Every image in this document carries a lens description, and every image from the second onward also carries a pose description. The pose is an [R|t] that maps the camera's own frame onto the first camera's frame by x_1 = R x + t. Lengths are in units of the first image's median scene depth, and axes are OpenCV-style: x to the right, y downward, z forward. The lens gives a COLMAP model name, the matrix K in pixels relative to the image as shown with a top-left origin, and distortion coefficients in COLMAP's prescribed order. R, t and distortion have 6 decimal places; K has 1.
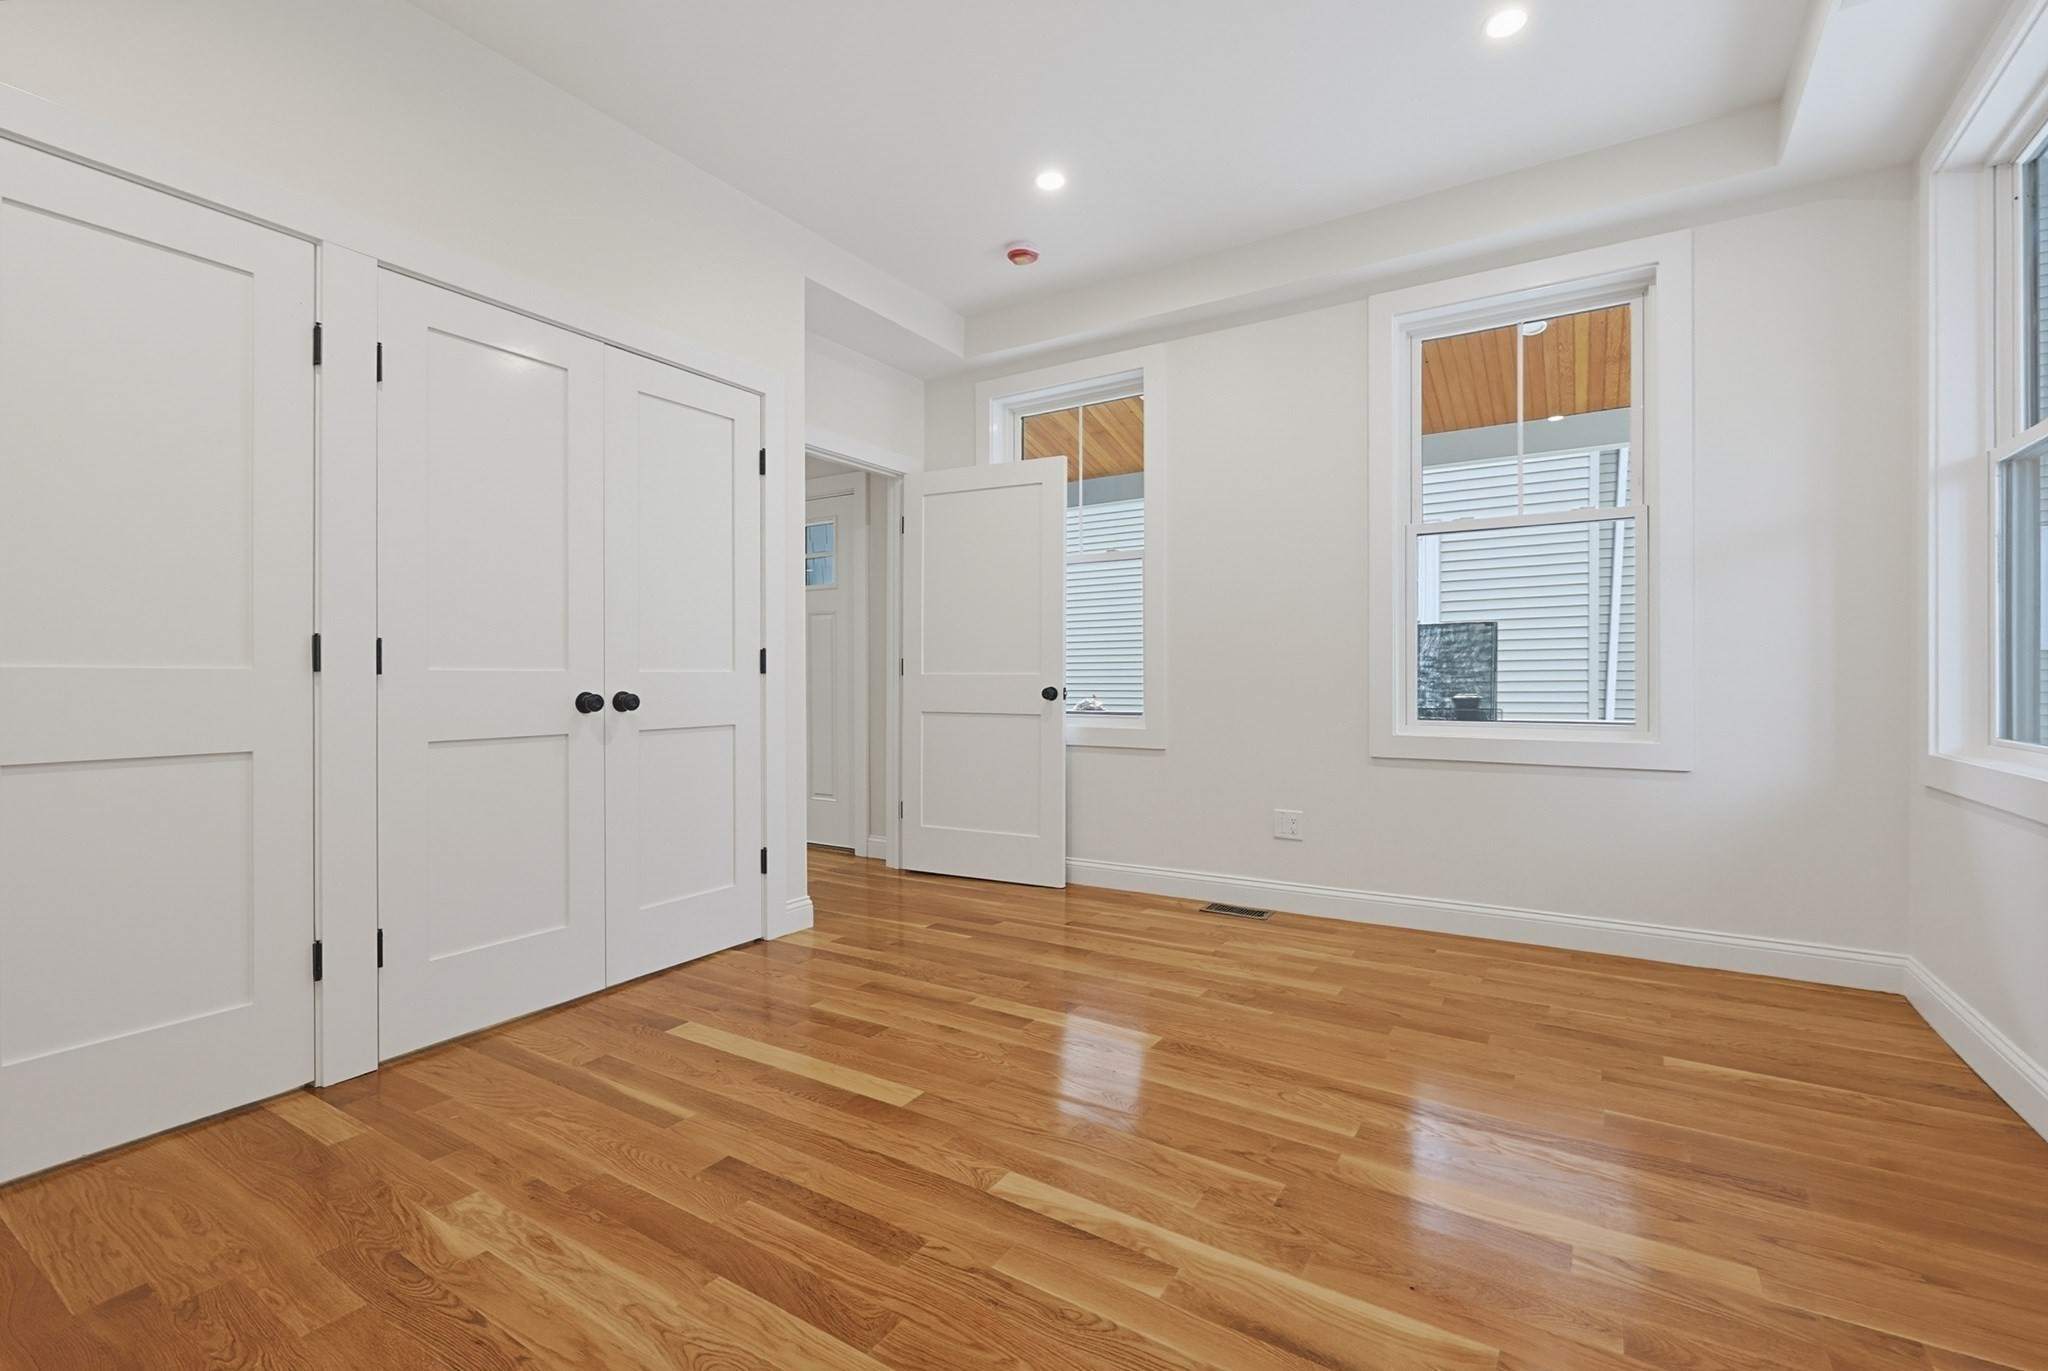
lens RADIAL K [[884.0, 0, 1034.3], [0, 884.0, 673.7], [0, 0, 1]] dist [0.000474, 0.001994]
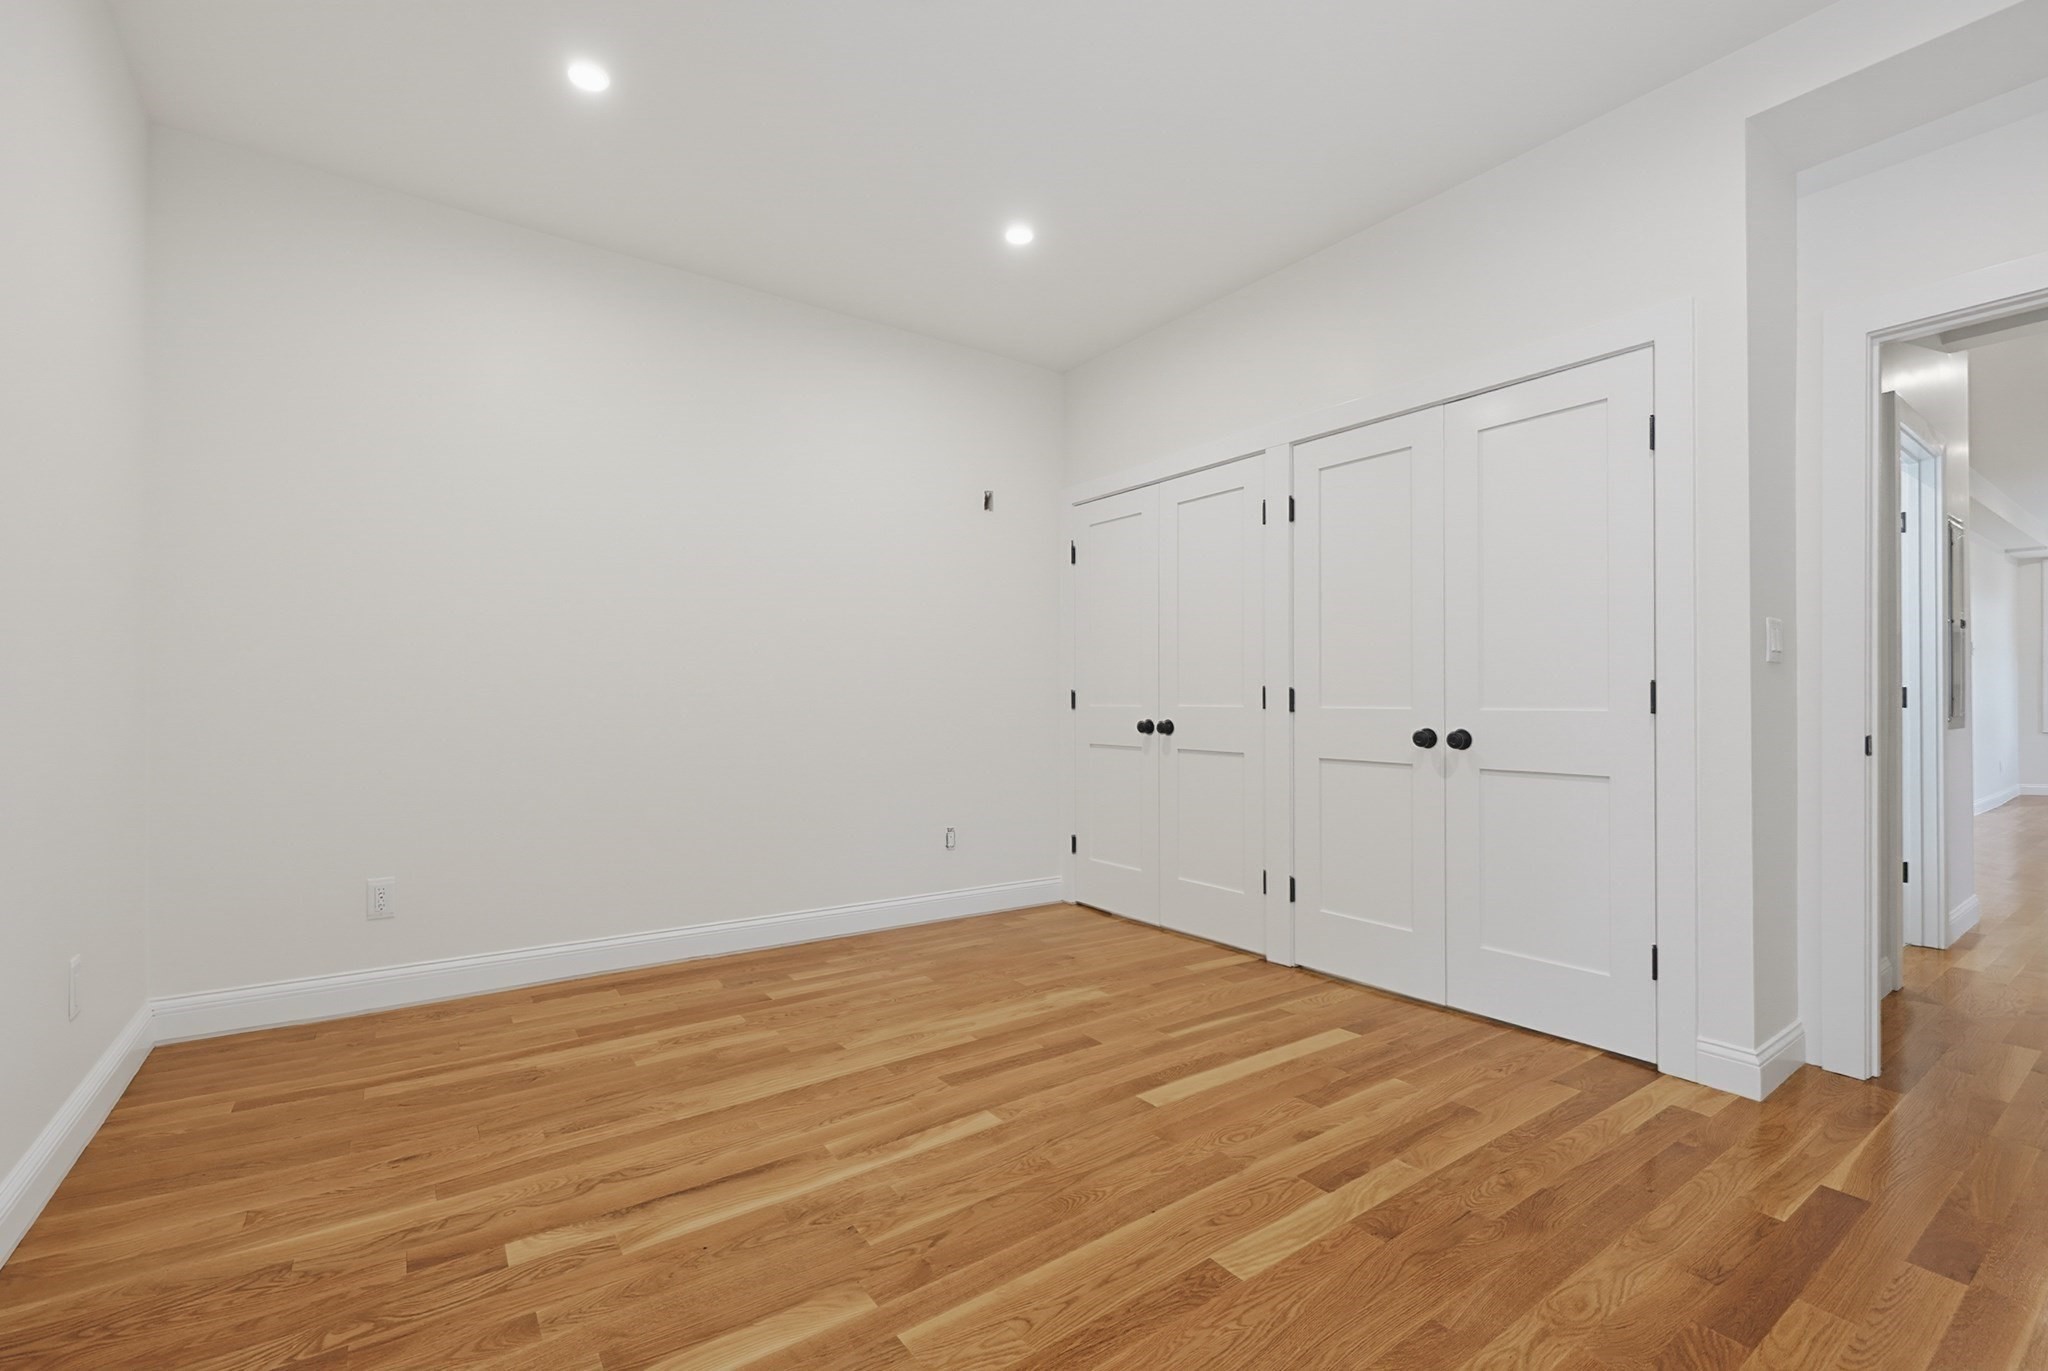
lens RADIAL K [[884.0, 0, 1043.4], [0, 884.0, 692.4], [0, 0, 1]] dist [0.000474, 0.001994]
pose [[-0.361821, -0.008559, -0.932208, 0.676572], [0.004189, 0.999933, -0.010806, -0.013875], [0.932238, -0.007815, -0.361761, 0.917413]]
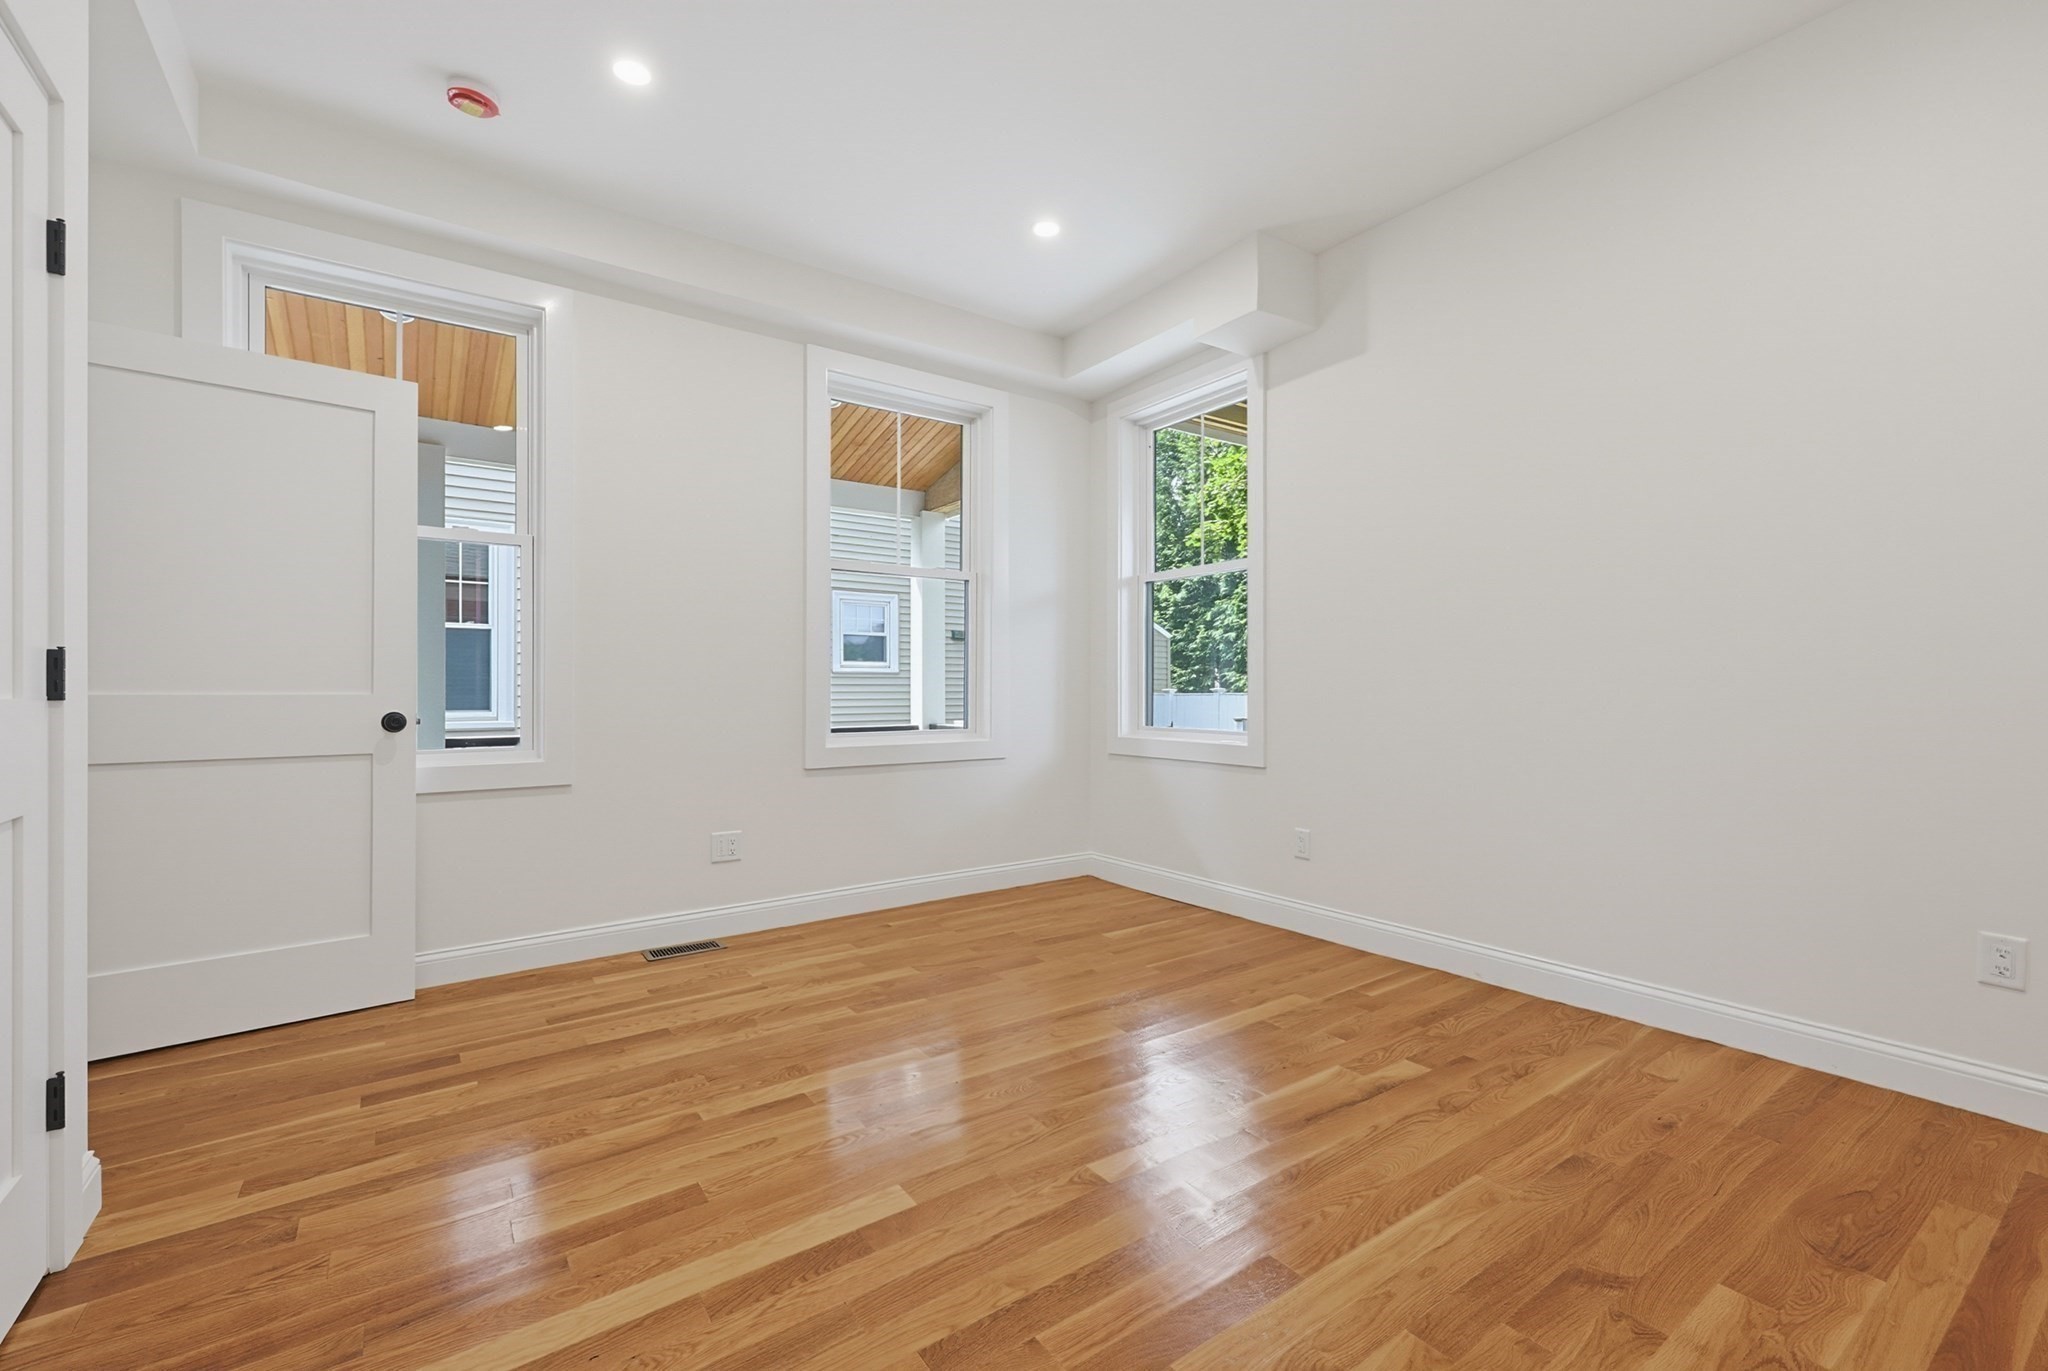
lens RADIAL K [[884.0, 0, 1026.0], [0, 884.0, 700.8], [0, 0, 1]] dist [0.000474, 0.001994]
pose [[0.386880, -0.013804, 0.922027, -0.625414], [0.002187, 0.999899, 0.014053, -0.006998], [-0.922127, -0.003421, 0.386871, 0.401985]]
